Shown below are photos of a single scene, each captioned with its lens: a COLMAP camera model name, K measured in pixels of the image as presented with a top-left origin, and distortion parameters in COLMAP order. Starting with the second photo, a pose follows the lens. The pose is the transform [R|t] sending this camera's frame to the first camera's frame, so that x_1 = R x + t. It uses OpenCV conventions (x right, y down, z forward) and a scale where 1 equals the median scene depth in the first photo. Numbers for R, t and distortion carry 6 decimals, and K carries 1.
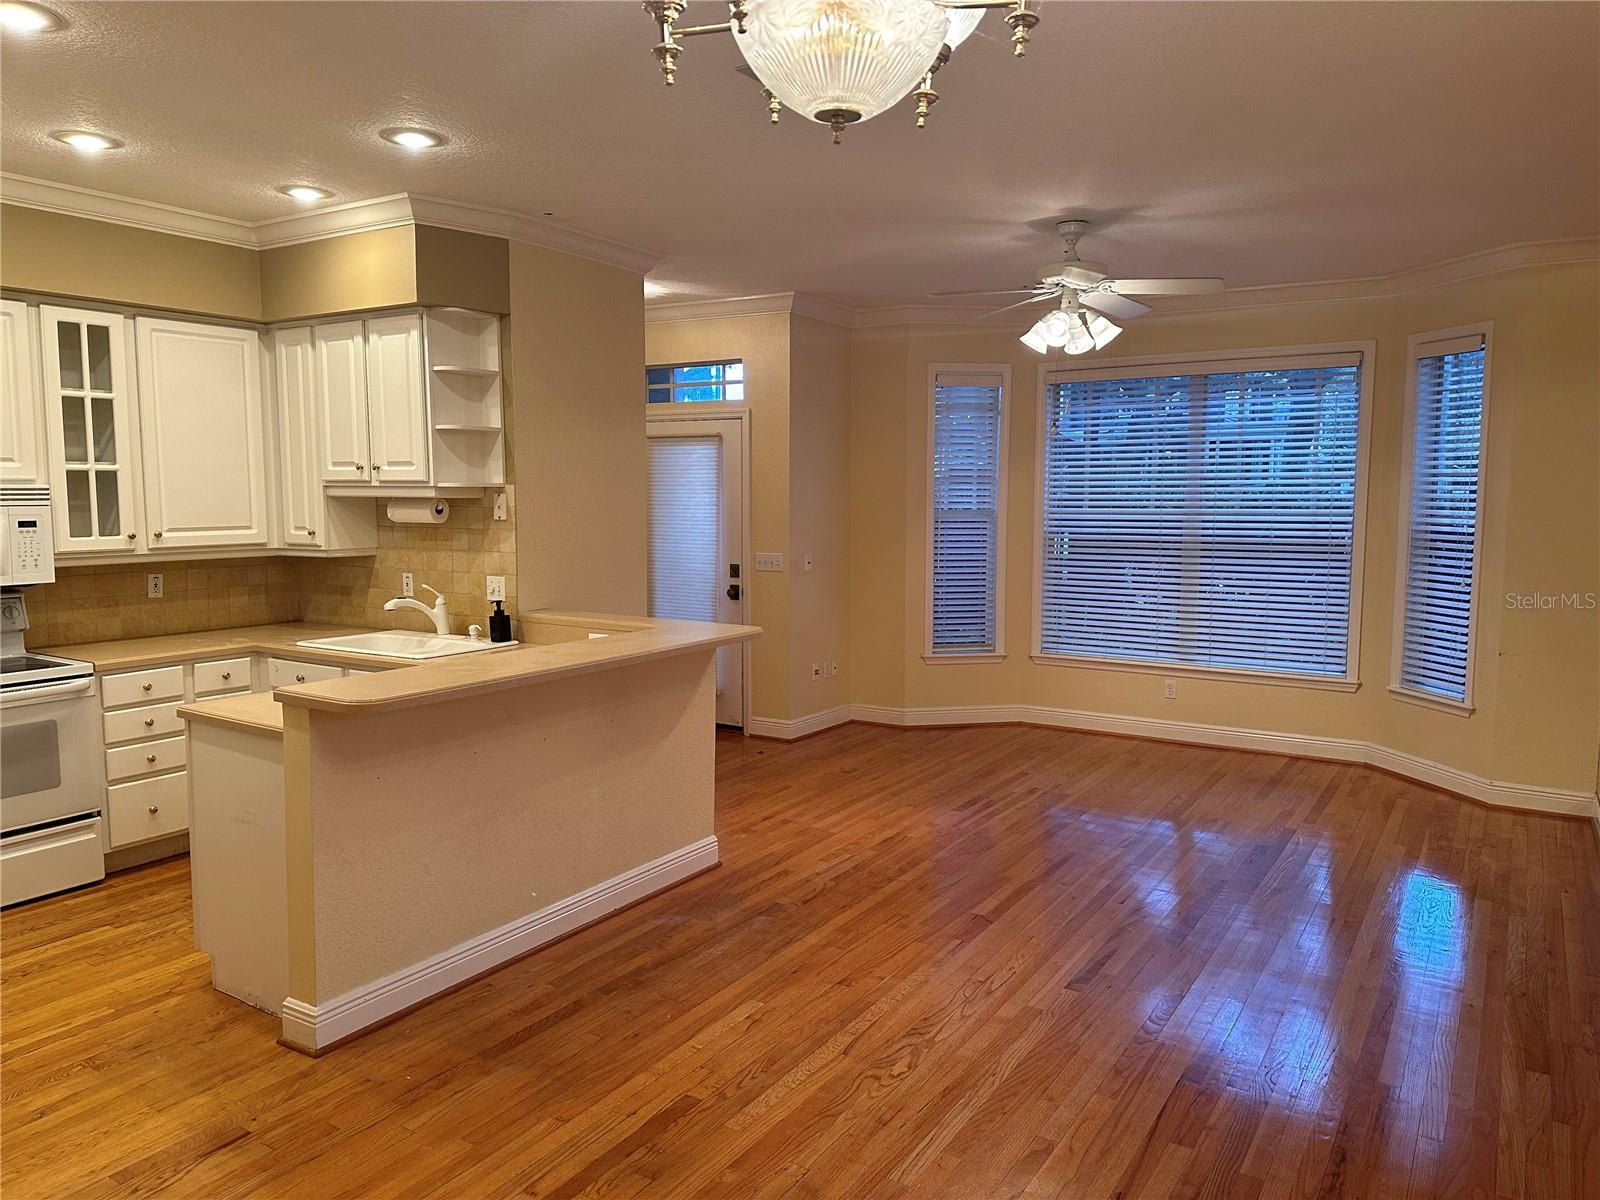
lens RADIAL K [[1121.9, 0, 799.2], [0, 1121.9, 602.1], [0, 0, 1]] dist [0.082882, -0.113099]
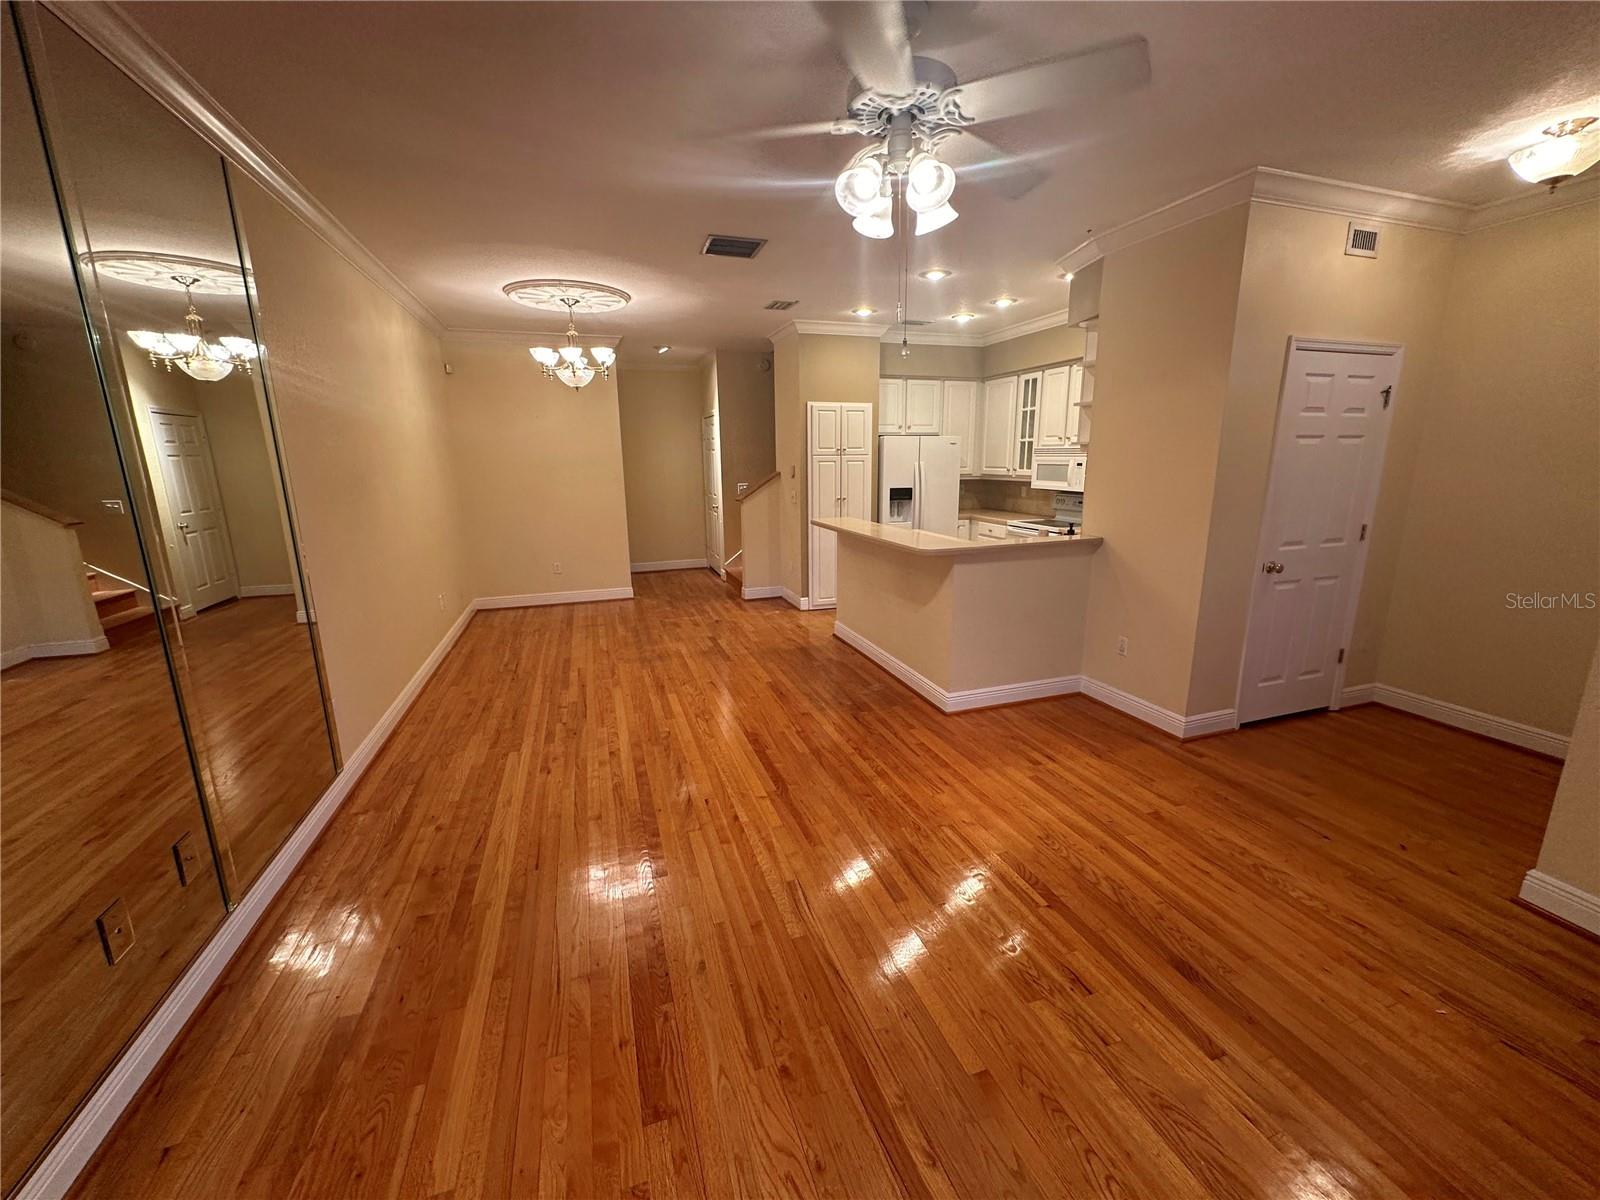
lens RADIAL K [[639.8, 0, 801.1], [0, 639.8, 597.2], [0, 0, 1]] dist [-0.000994, -0.000106]
pose [[-0.631180, 0.172935, -0.756112, 0.609998], [-0.069052, 0.958429, 0.276850, -0.117616], [0.772556, 0.226953, -0.593000, 1.255272]]
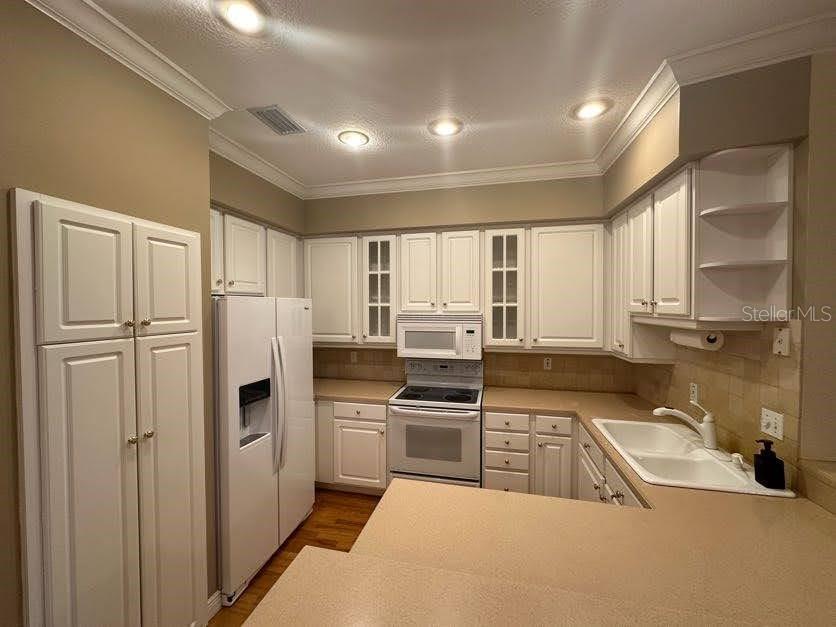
lens RADIAL K [[334.3, 0, 418.6], [0, 334.3, 312.0], [0, 0, 1]] dist [-0.000994, -0.000106]
pose [[0.334015, 0.017312, -0.942409, -0.103040], [-0.090632, 0.995788, -0.013830, -0.080014], [0.938200, 0.090031, 0.334178, 0.628322]]
